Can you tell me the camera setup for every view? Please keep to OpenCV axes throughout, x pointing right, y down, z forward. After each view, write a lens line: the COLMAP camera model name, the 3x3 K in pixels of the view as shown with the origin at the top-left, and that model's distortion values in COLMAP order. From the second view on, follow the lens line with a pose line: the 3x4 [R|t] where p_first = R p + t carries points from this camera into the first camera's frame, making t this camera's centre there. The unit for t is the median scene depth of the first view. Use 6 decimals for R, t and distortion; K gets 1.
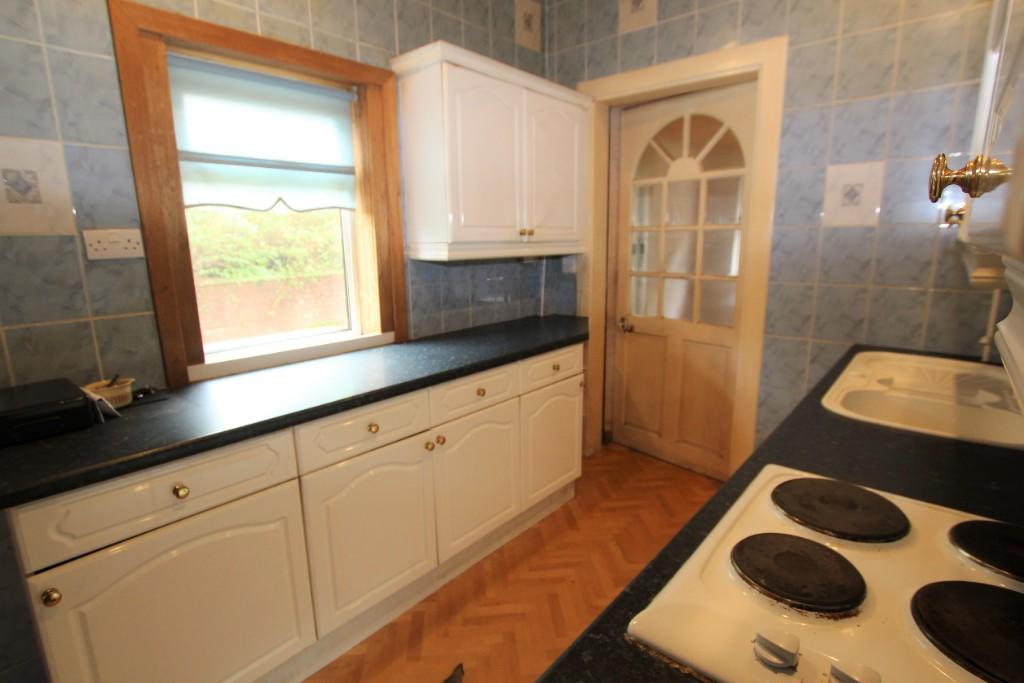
lens RADIAL K [[507.4, 0, 504.5], [0, 507.4, 350.5], [0, 0, 1]] dist [-0.027367, 0.000103]
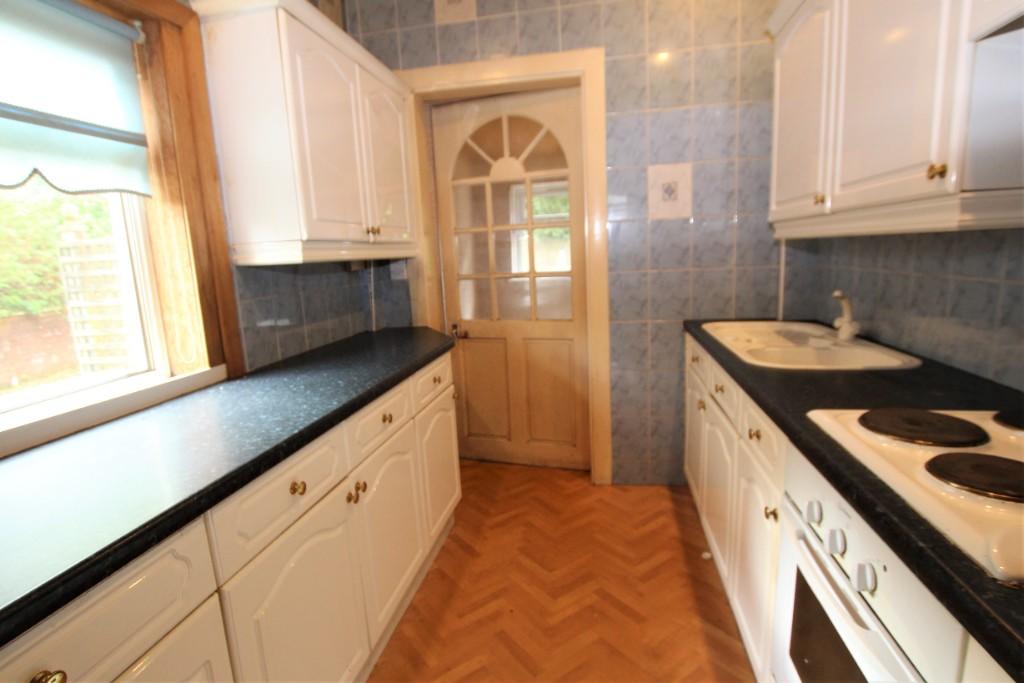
lens RADIAL K [[521.6, 0, 505.5], [0, 521.6, 350.5], [0, 0, 1]] dist [-0.028249, 0.006841]
pose [[0.861962, -0.119705, 0.492638, -0.238182], [0.142530, 0.989751, -0.008886, 0.007627], [-0.486525, 0.077874, 0.870189, 0.151629]]
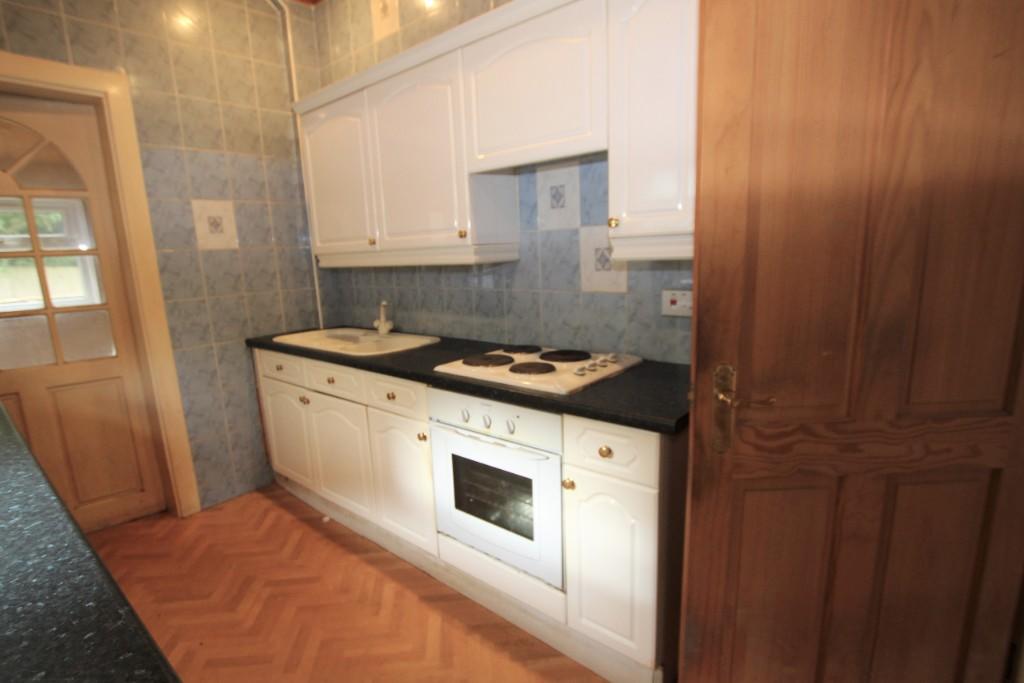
lens RADIAL K [[507.4, 0, 504.5], [0, 507.4, 350.5], [0, 0, 1]] dist [-0.027367, 0.000103]
pose [[-0.011720, -0.178888, 0.983800, -0.559625], [0.252954, 0.951335, 0.175998, -0.041653], [-0.967407, 0.250919, 0.034101, 0.292274]]
